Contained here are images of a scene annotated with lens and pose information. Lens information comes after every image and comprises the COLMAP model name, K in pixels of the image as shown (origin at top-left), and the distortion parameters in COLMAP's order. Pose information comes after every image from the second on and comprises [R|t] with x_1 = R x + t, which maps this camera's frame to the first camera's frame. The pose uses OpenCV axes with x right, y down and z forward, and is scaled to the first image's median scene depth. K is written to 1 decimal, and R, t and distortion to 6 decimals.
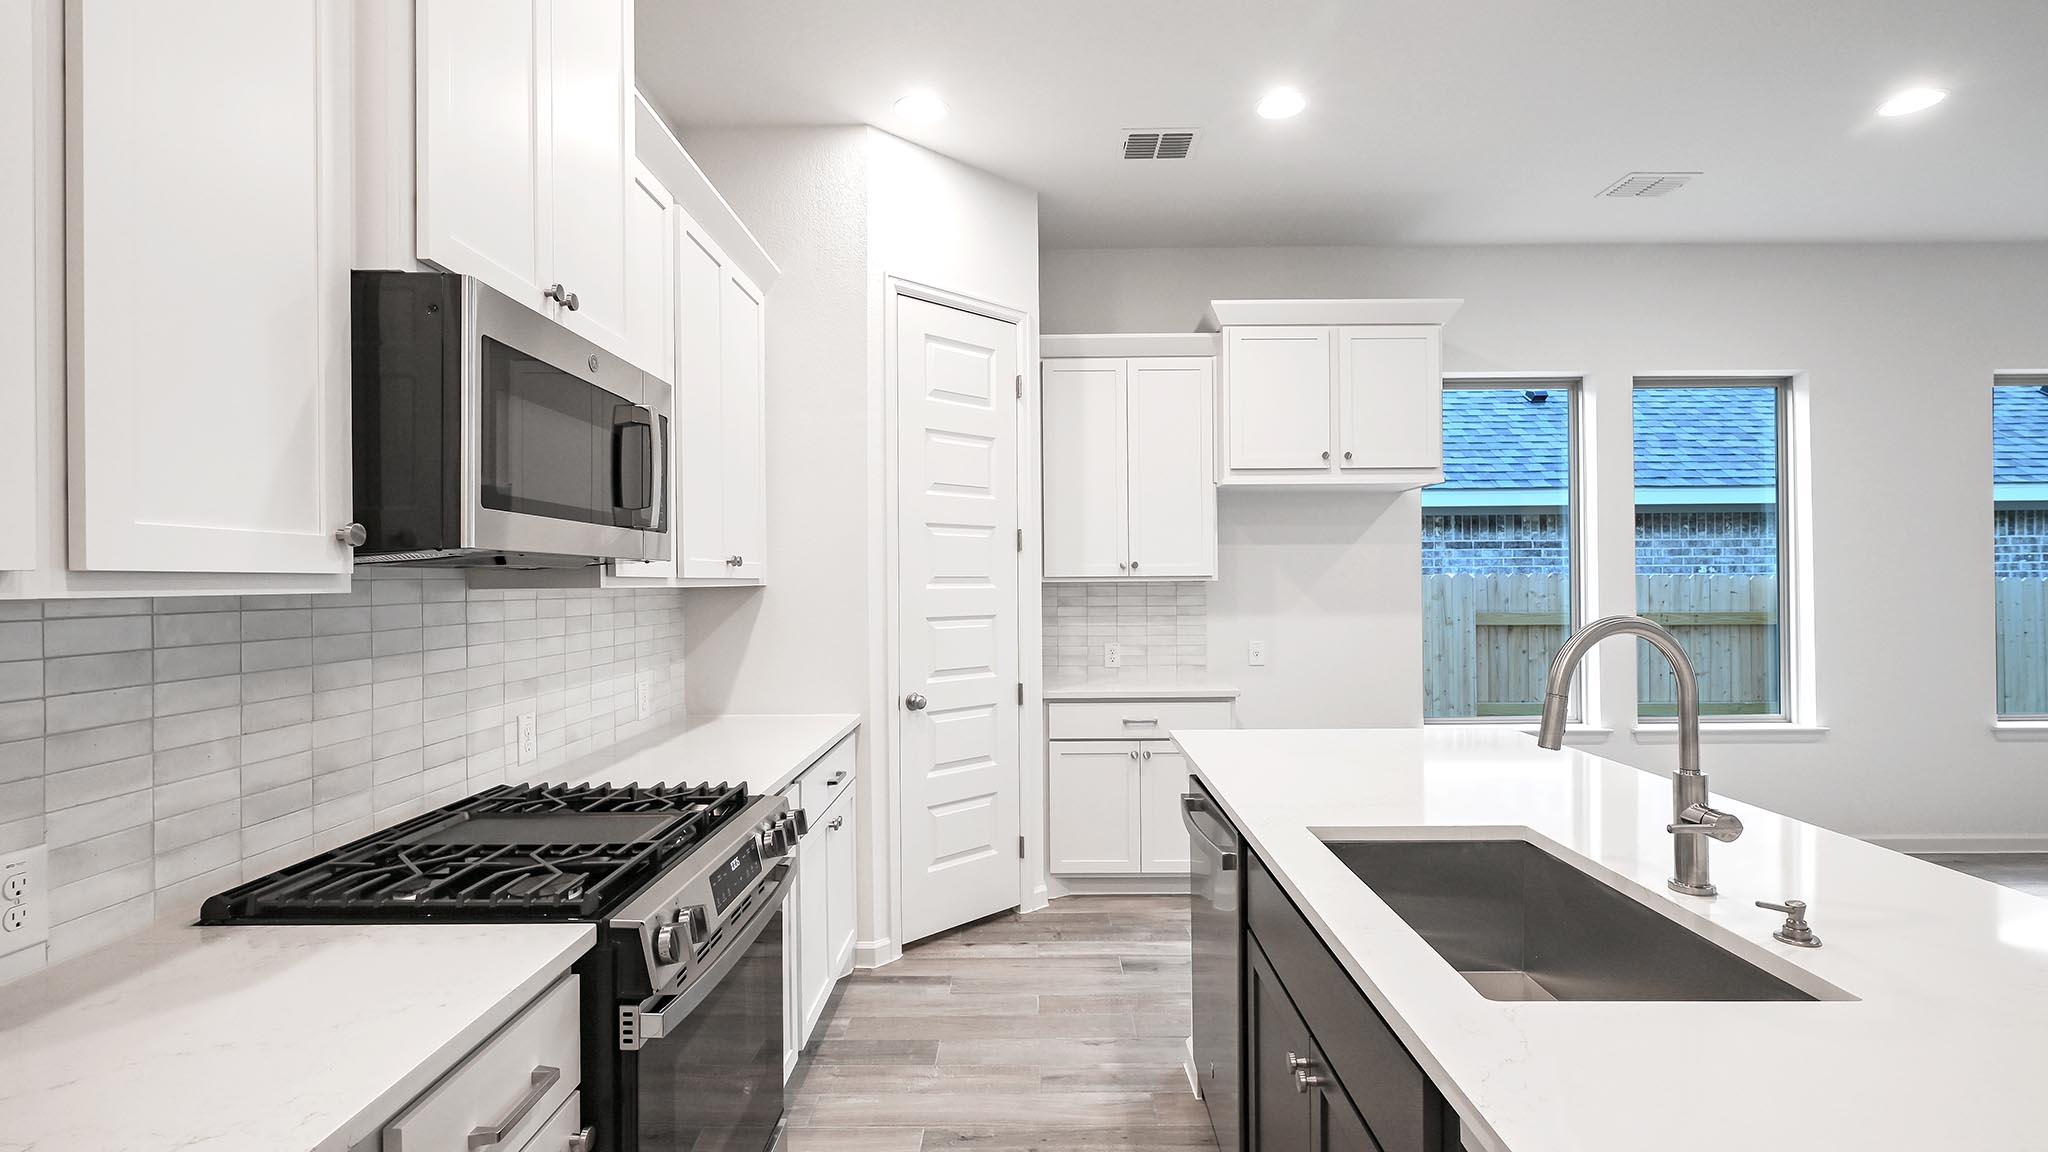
lens RADIAL K [[934.9, 0, 1023.0], [0, 934.9, 573.9], [0, 0, 1]] dist [-0.000151, 0.000644]
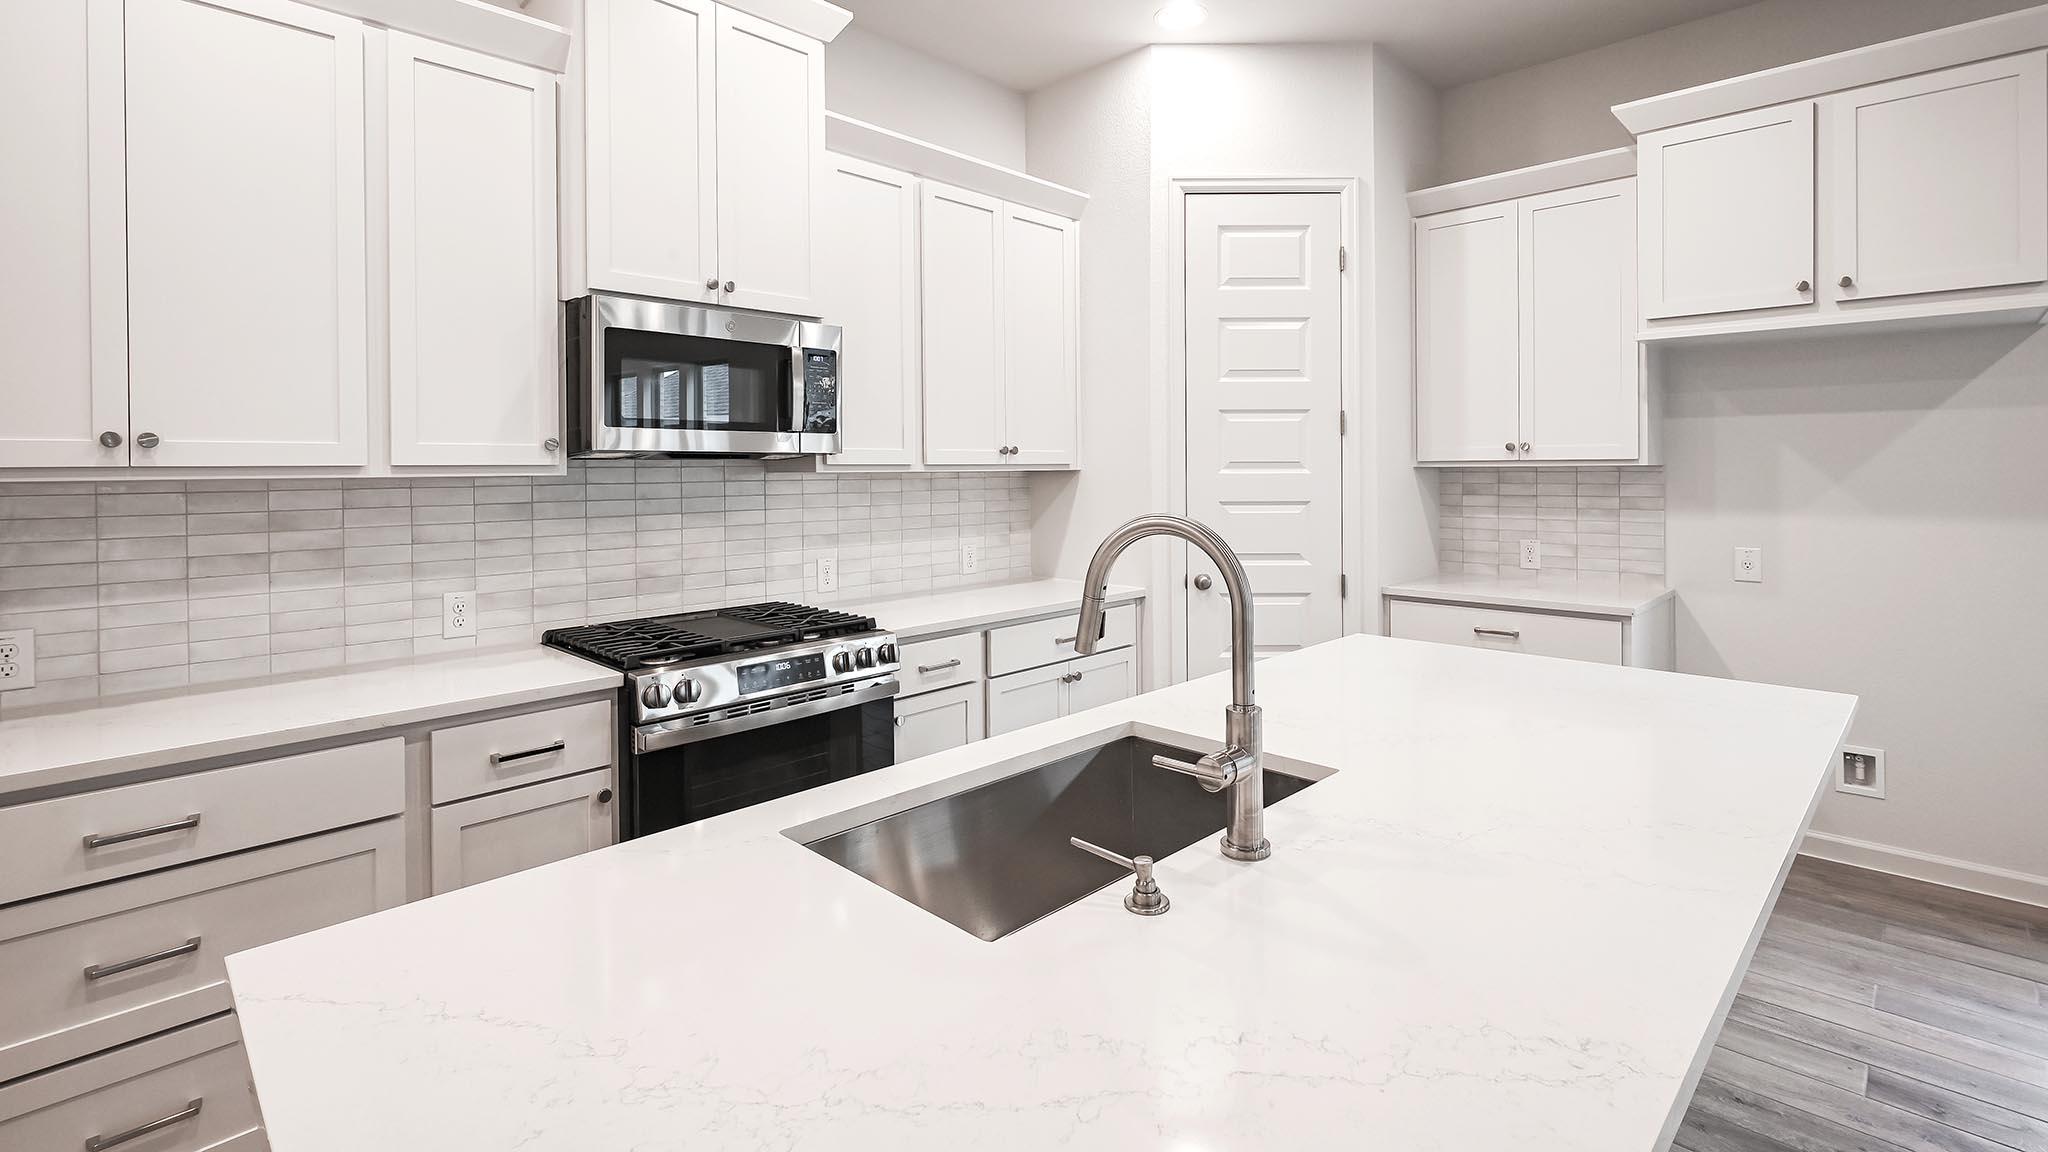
lens RADIAL K [[934.9, 0, 1033.2], [0, 934.9, 467.4], [0, 0, 1]] dist [-0.000151, 0.000644]
pose [[0.721023, 0.002018, -0.692908, 0.365254], [0.006646, 0.999930, 0.009827, -0.002074], [0.692879, -0.011691, 0.720959, 0.090886]]
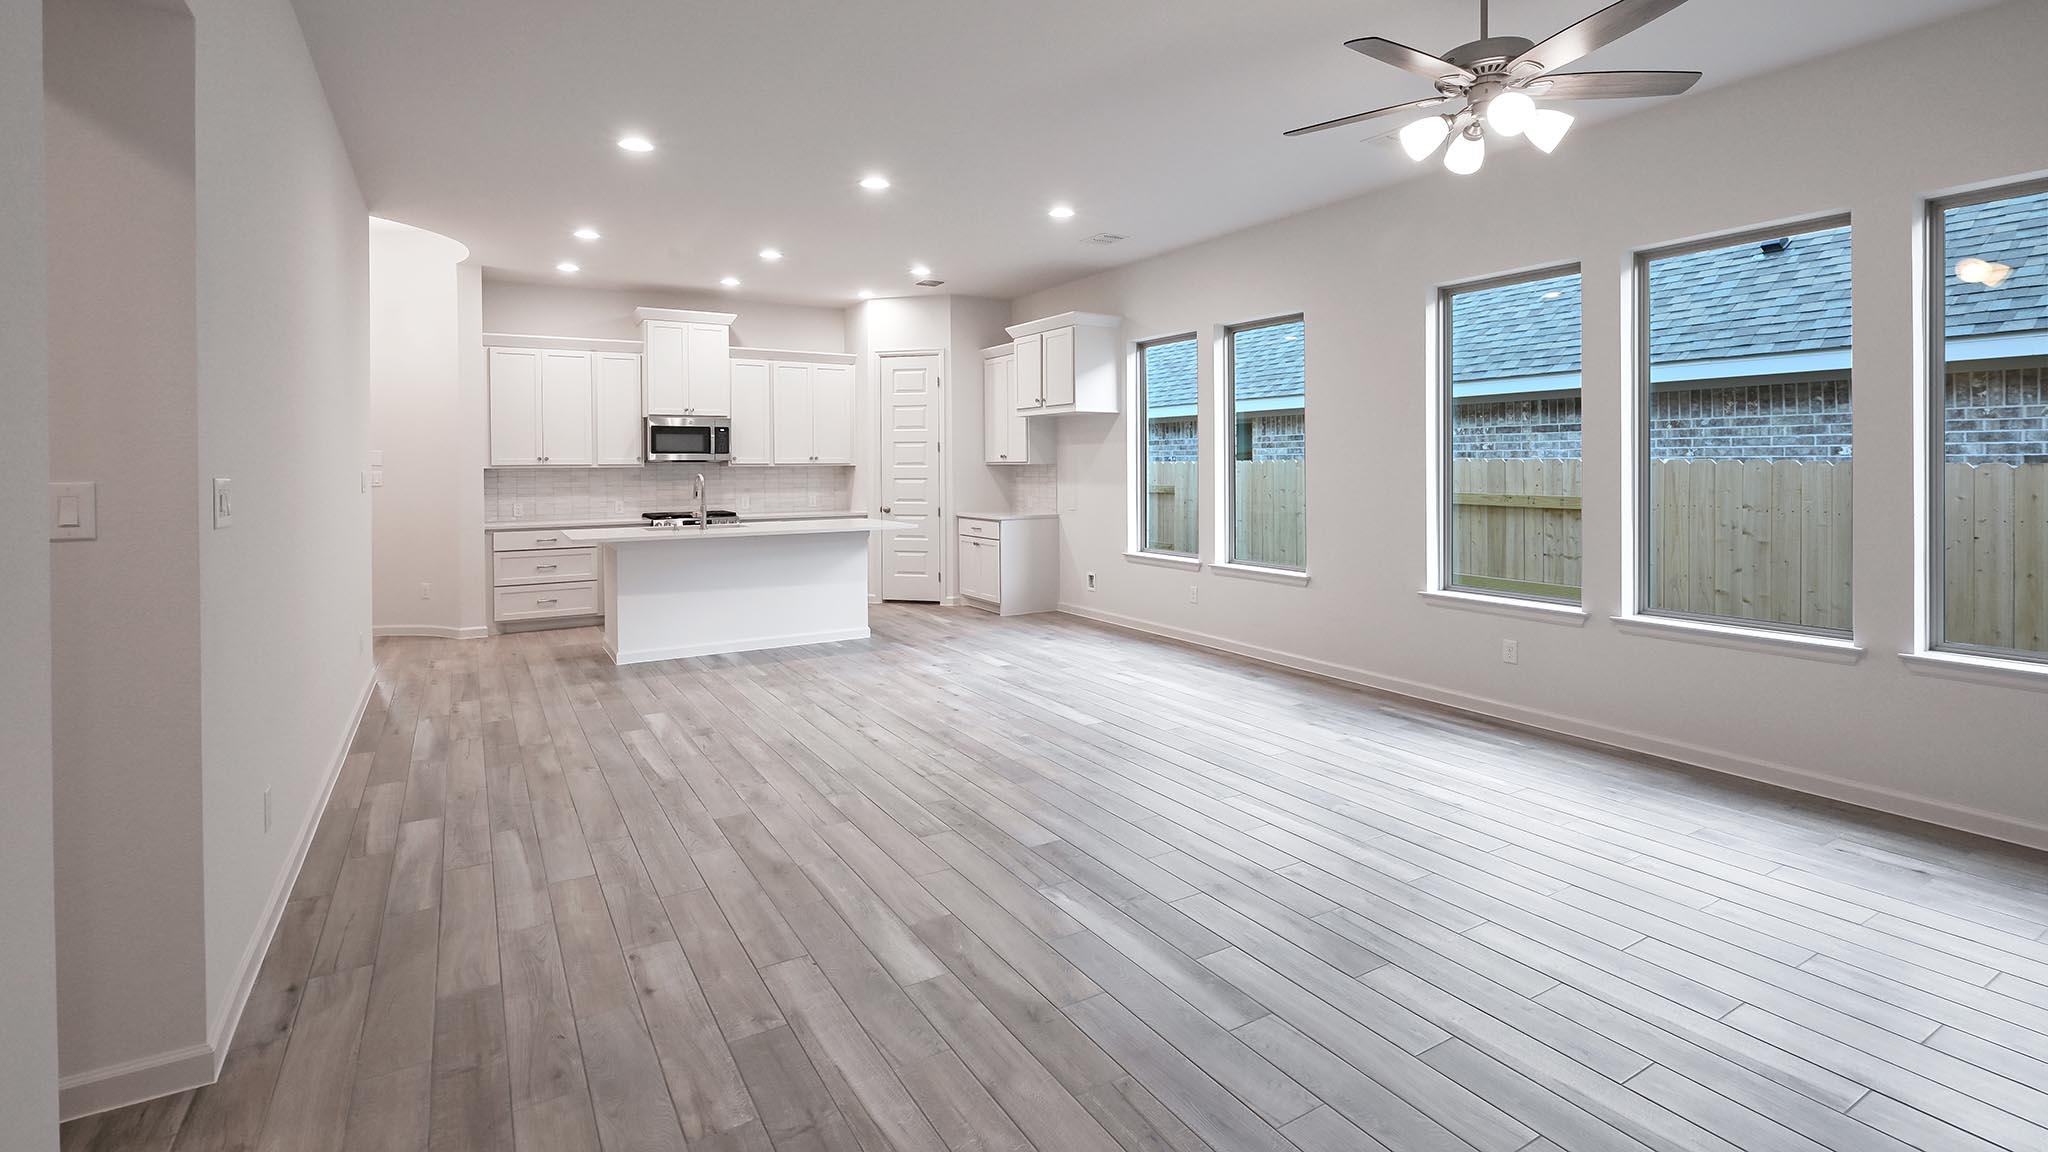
lens RADIAL K [[934.9, 0, 1032.1], [0, 934.9, 477.4], [0, 0, 1]] dist [-0.000151, 0.000644]
pose [[0.523289, 0.017063, -0.851985, 1.835412], [0.008799, 0.999638, 0.025424, -0.014920], [0.852110, -0.020801, 0.522949, -0.028174]]
